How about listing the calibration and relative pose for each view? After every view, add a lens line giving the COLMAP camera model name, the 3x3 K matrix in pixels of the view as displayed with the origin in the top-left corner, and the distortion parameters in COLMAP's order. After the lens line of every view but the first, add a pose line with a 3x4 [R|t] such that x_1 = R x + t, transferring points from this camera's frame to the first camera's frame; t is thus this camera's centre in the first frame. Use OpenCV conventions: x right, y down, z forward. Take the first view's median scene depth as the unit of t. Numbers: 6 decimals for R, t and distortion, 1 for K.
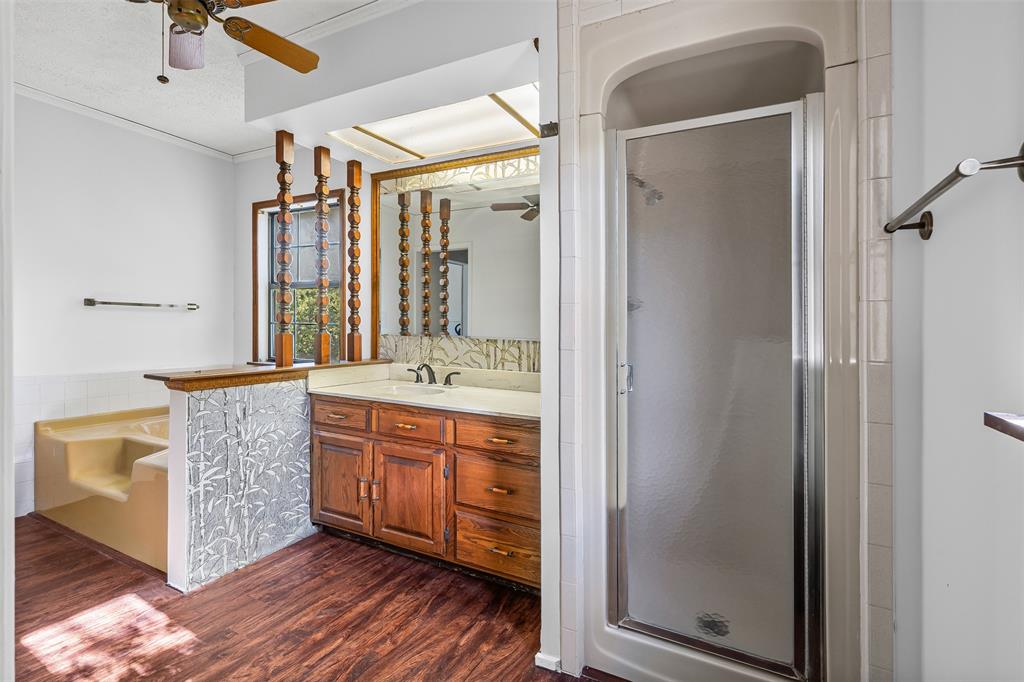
lens RADIAL K [[478.4, 0, 518.1], [0, 478.4, 331.6], [0, 0, 1]] dist [-0.000798, 0.000424]
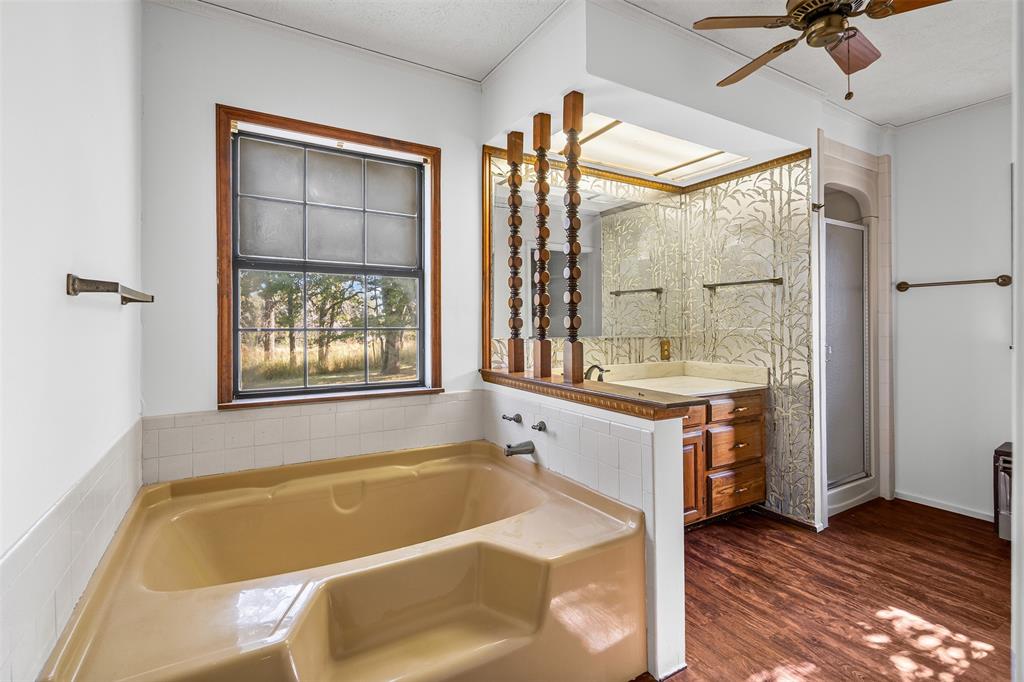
lens RADIAL K [[478.4, 0, 513.7], [0, 478.4, 321.6], [0, 0, 1]] dist [-0.000798, 0.000424]
pose [[0.529898, -0.016329, 0.847904, -1.648853], [0.018816, 0.999795, 0.007495, -0.050701], [-0.847852, 0.011983, 0.530097, 0.876762]]
